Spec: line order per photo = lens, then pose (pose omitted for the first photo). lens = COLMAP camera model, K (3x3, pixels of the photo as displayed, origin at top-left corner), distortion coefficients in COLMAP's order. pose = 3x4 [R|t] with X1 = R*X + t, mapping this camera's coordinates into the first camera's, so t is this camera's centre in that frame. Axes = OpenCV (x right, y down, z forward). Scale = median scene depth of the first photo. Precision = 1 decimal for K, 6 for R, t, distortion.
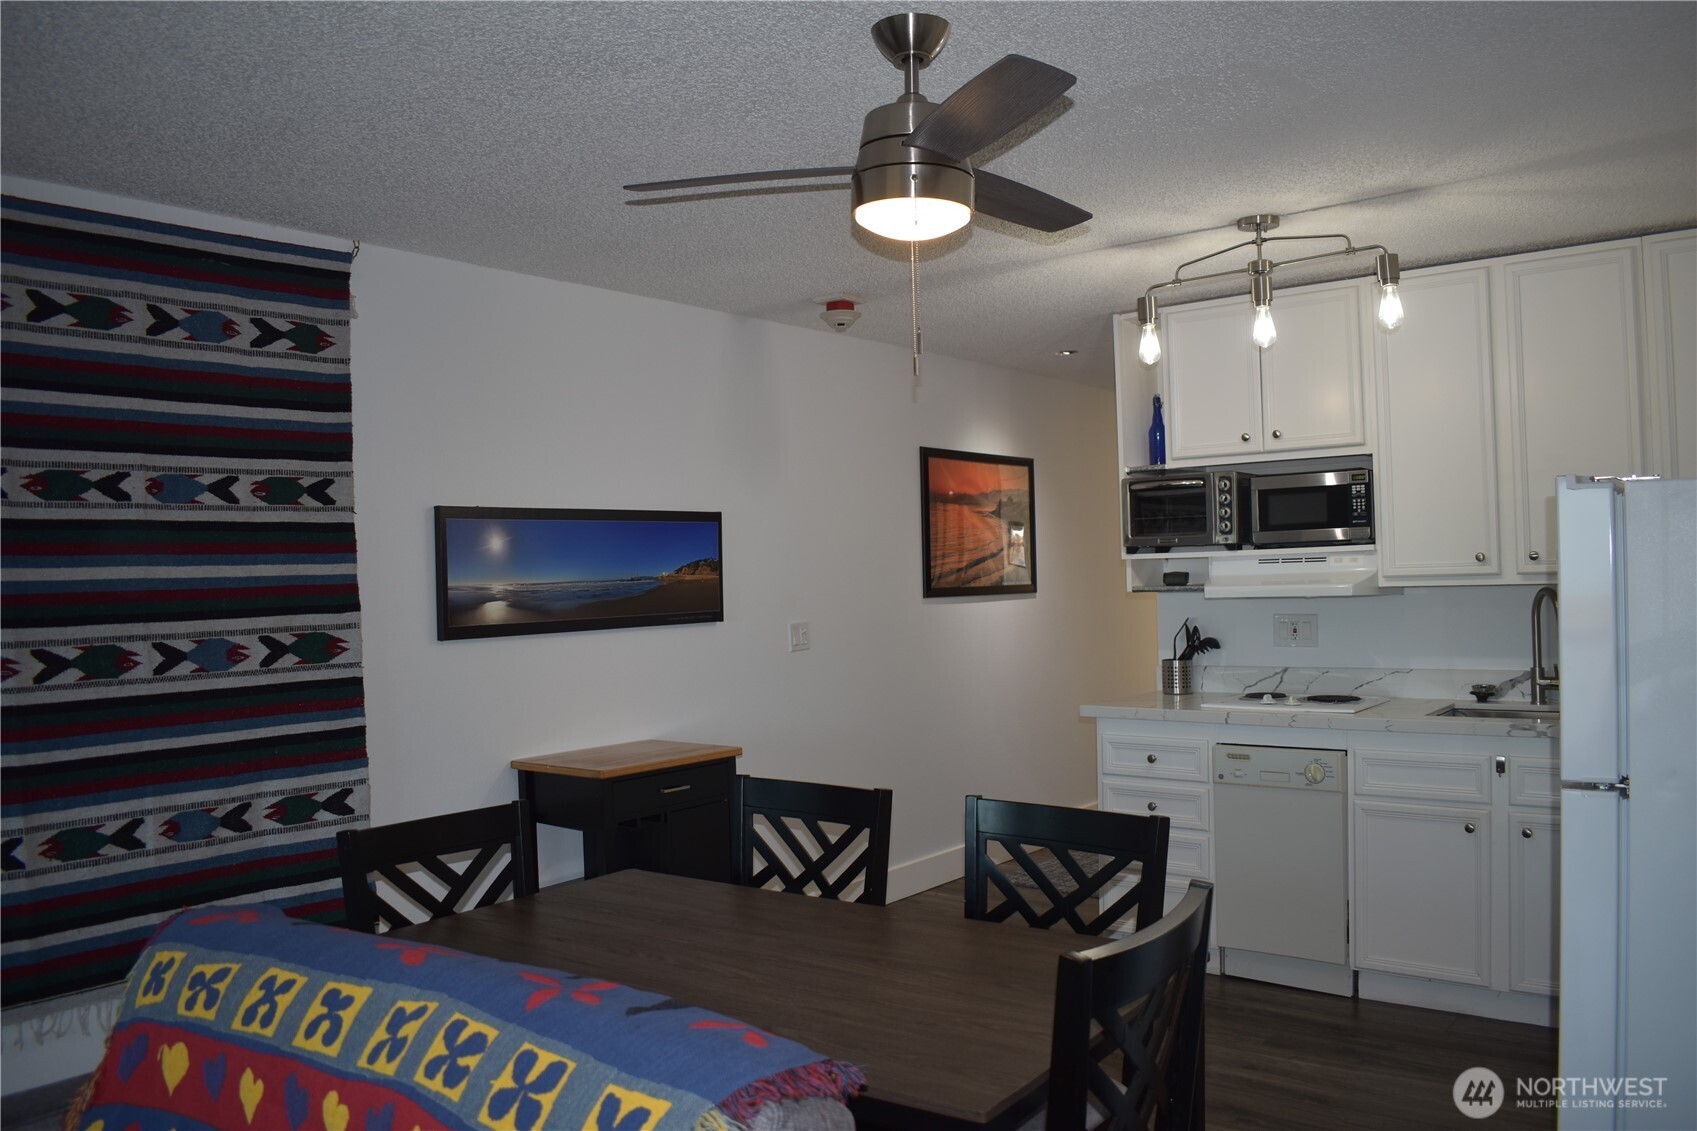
lens RADIAL K [[1356.8, 0, 848.5], [0, 1356.8, 565.5], [0, 0, 1]] dist [-0.028144, -0.001915]
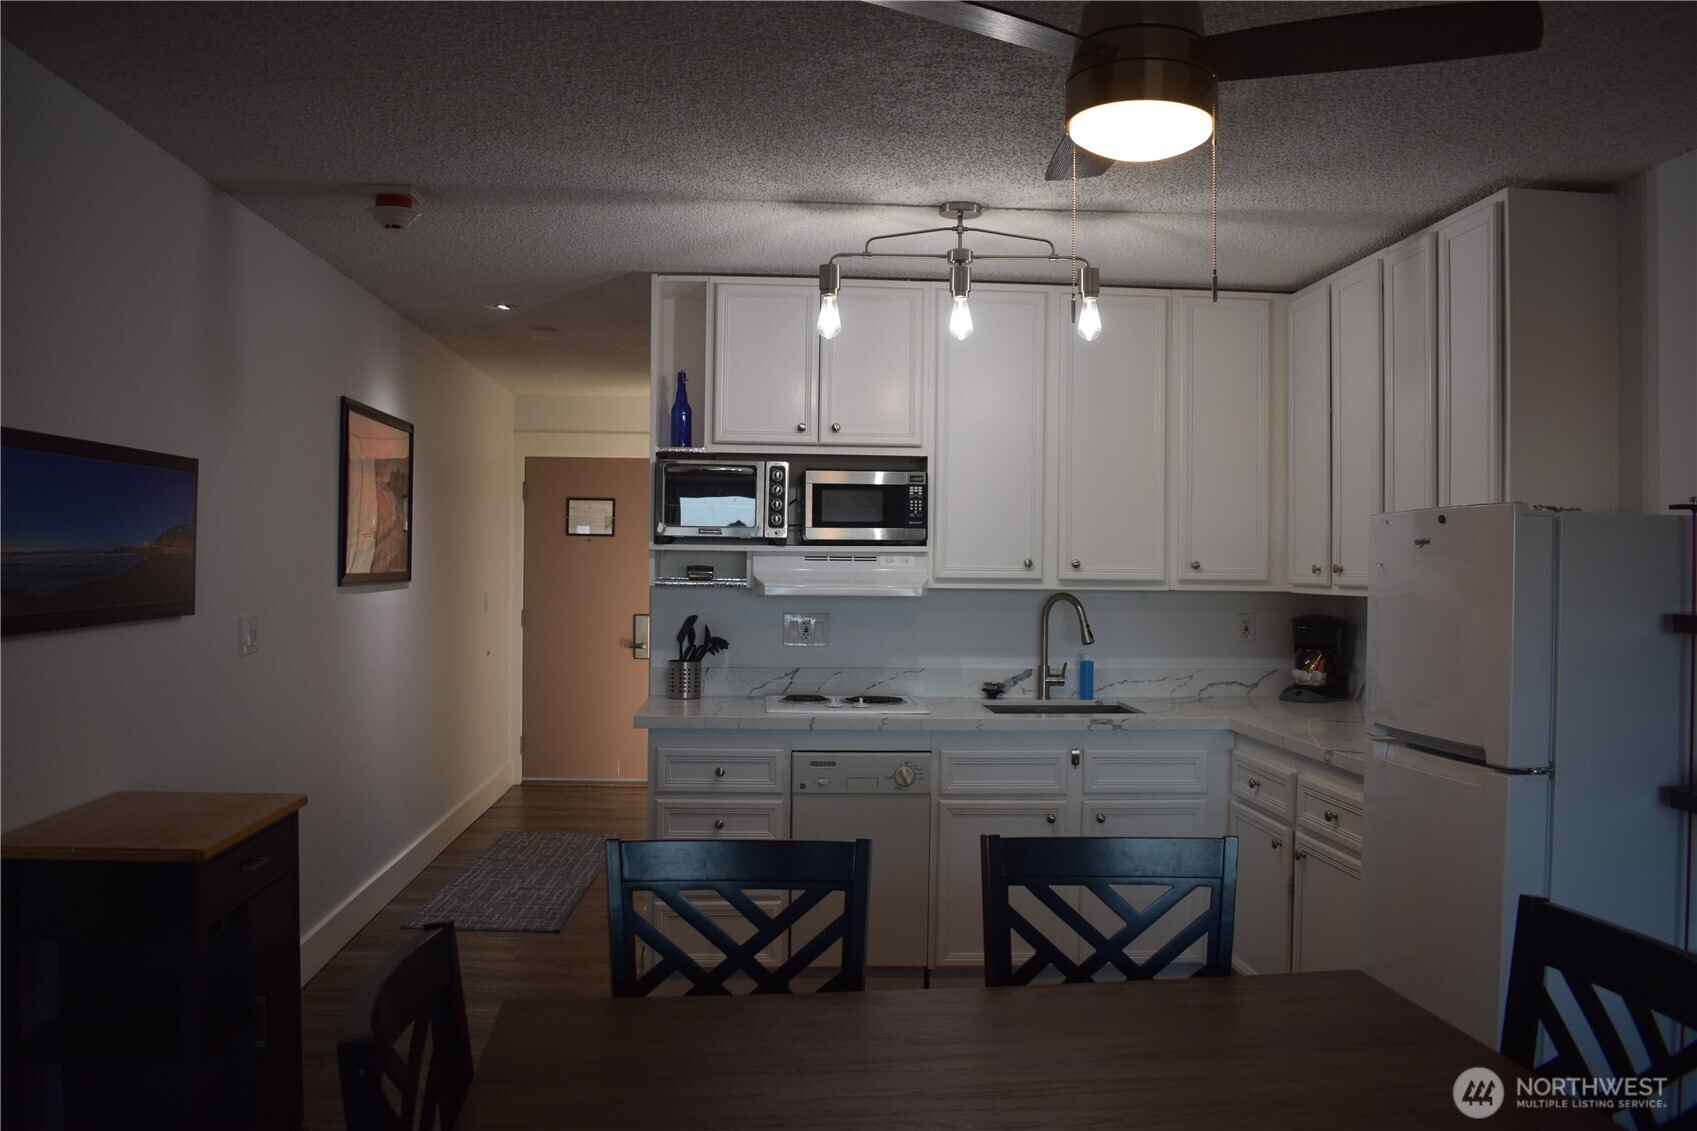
lens RADIAL K [[1374.6, 0, 848.5], [0, 1374.6, 565.5], [0, 0, 1]] dist [-0.002594, -0.180886]
pose [[0.743170, 0.033868, 0.668245, -0.353368], [-0.037885, 0.999246, -0.008511, 0.010081], [-0.668030, -0.018991, 0.743892, 0.279435]]
